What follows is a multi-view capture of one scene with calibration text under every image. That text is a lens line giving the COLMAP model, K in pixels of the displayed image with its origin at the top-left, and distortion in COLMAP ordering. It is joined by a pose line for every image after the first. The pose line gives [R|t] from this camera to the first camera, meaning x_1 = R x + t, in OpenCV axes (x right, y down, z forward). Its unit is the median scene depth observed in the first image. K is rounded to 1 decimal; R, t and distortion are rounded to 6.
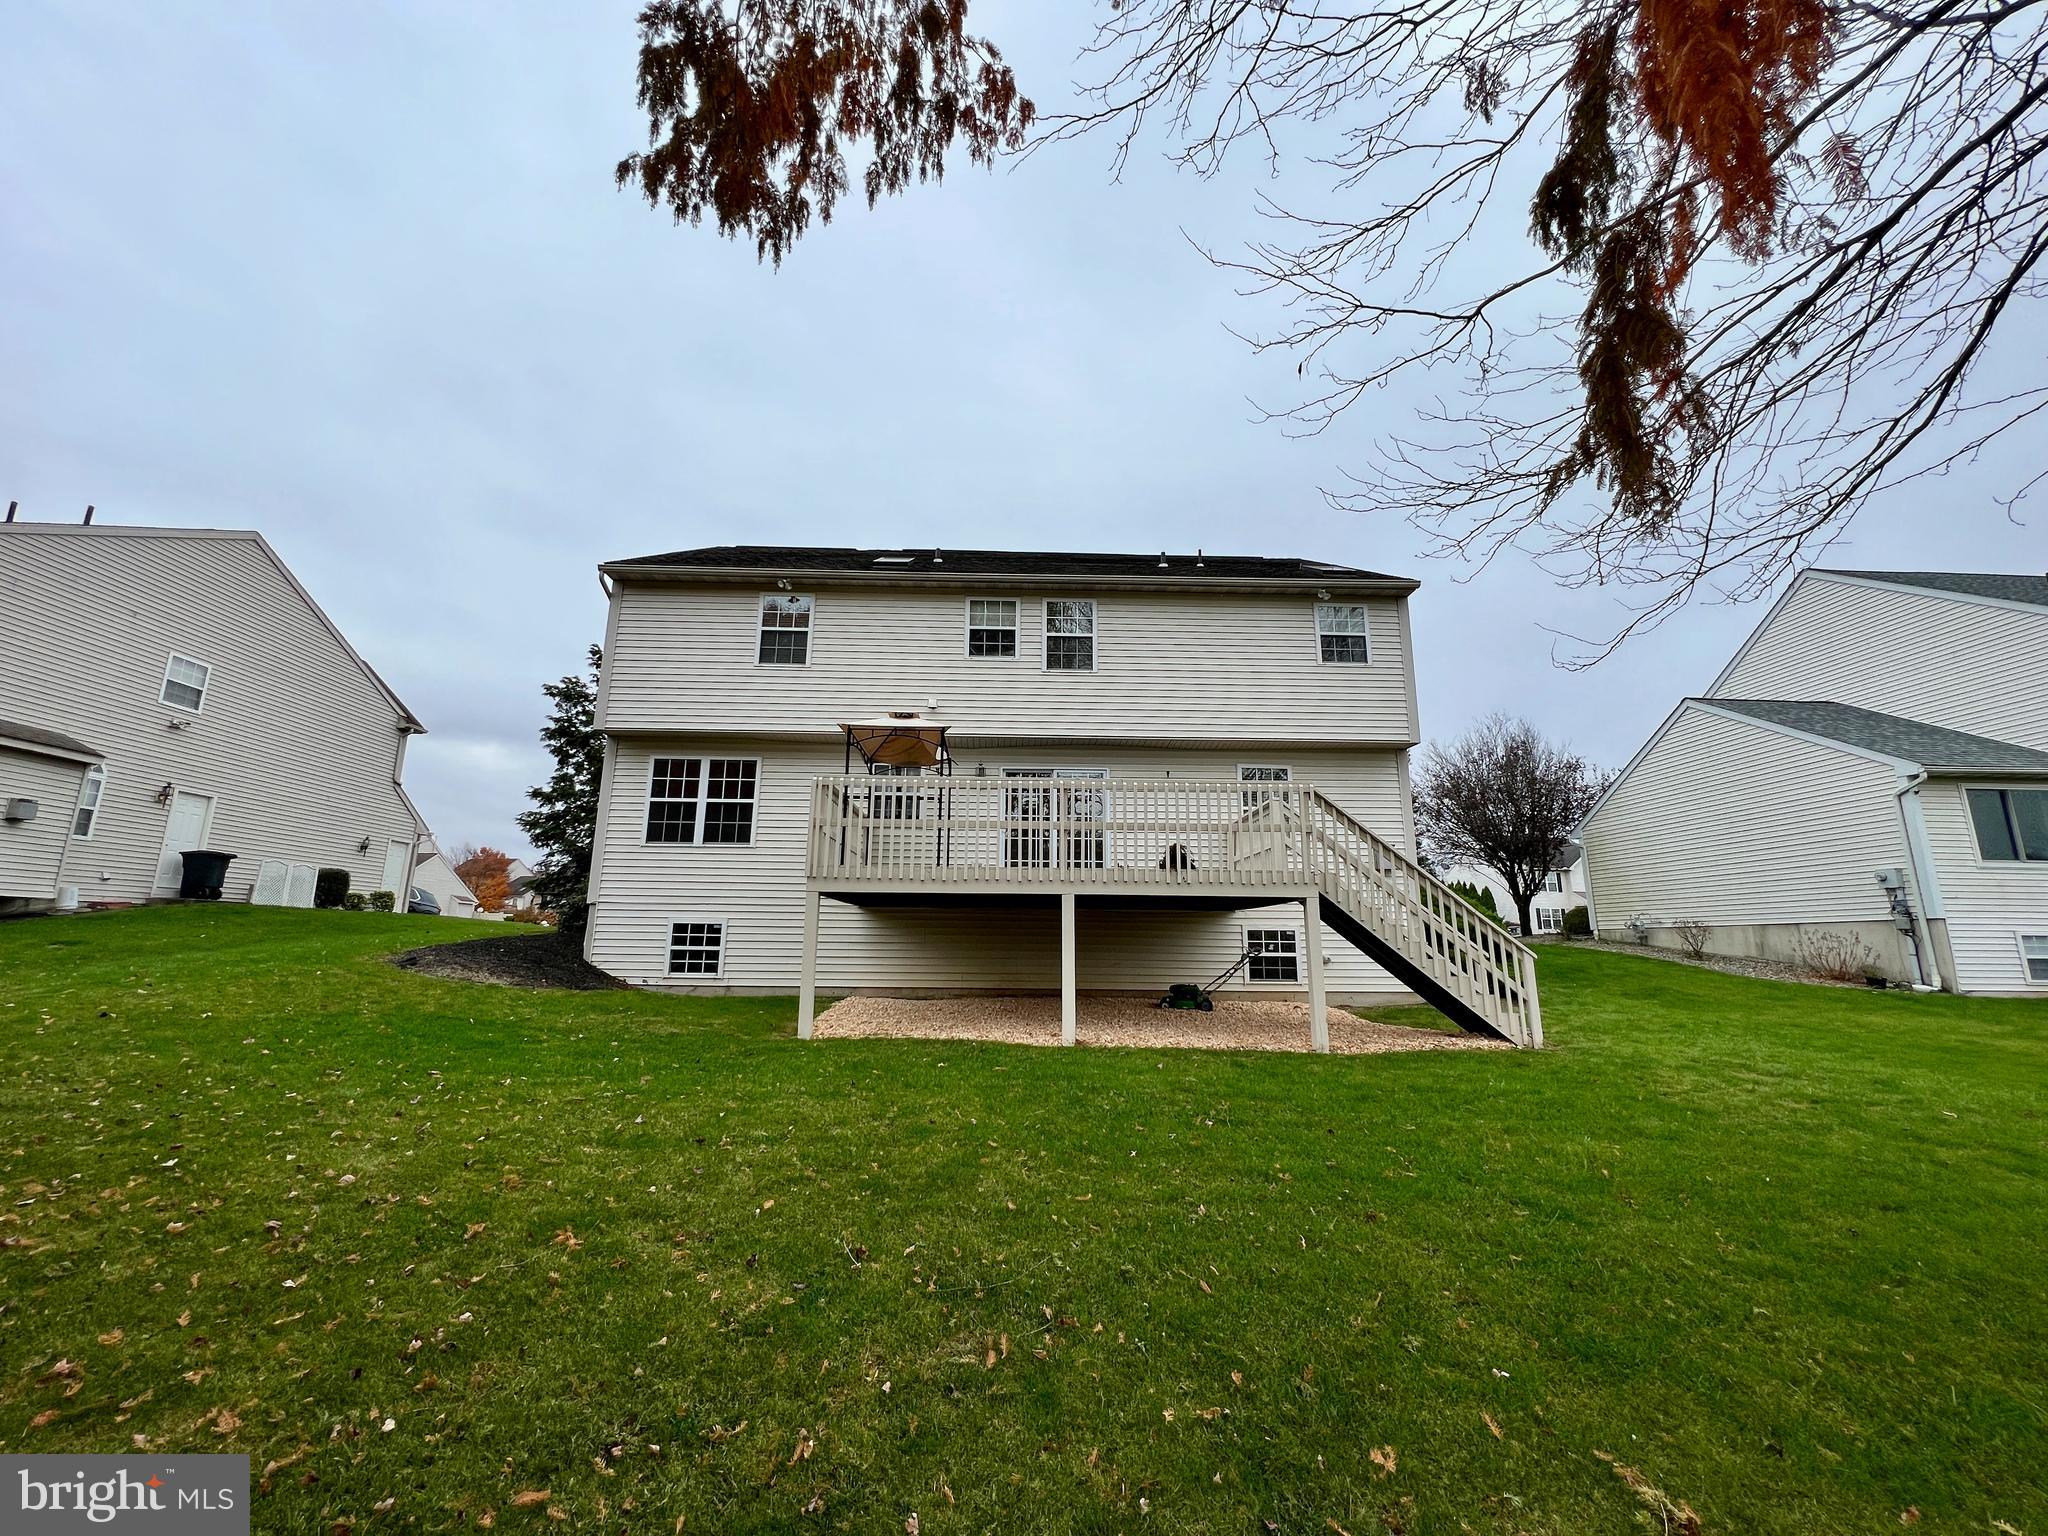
lens RADIAL K [[819.6, 0, 1029.3], [0, 819.6, 772.0], [0, 0, 1]] dist [-0.008591, 0.000034]
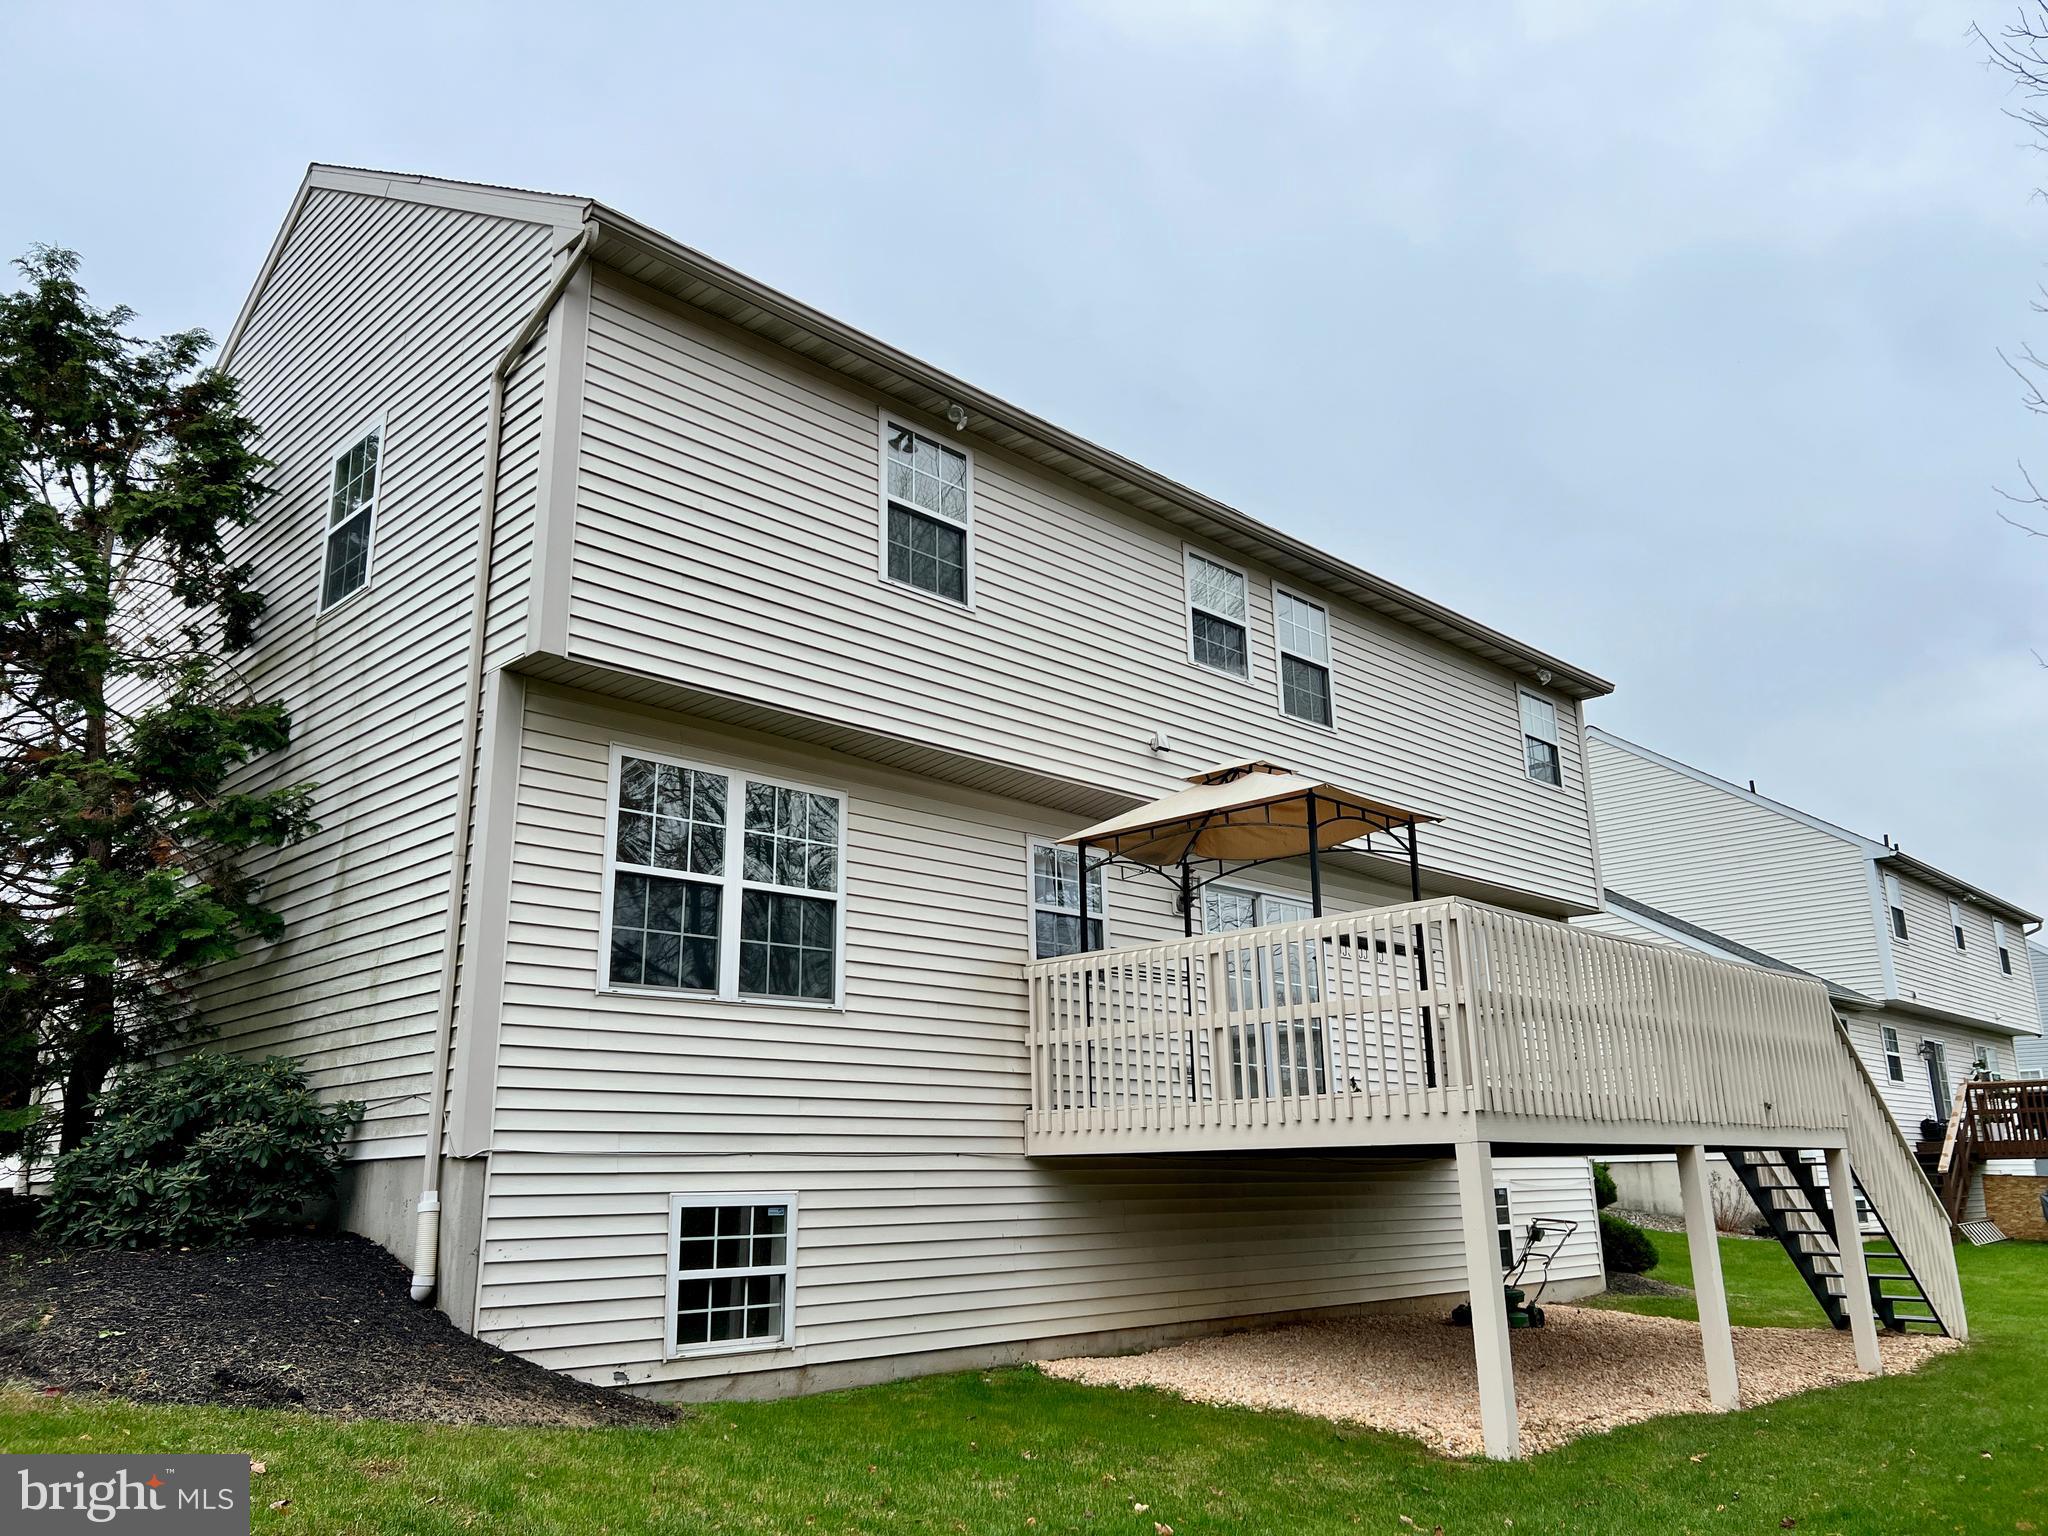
lens RADIAL K [[1536.3, 0, 1031.5], [0, 1536.3, 763.5], [0, 0, 1]] dist [0.050200, -0.056898]
pose [[0.726186, 0.160997, 0.668382, -0.813079], [-0.119204, 0.986954, -0.108220, 0.041899], [-0.677086, -0.001086, 0.735903, 0.369723]]
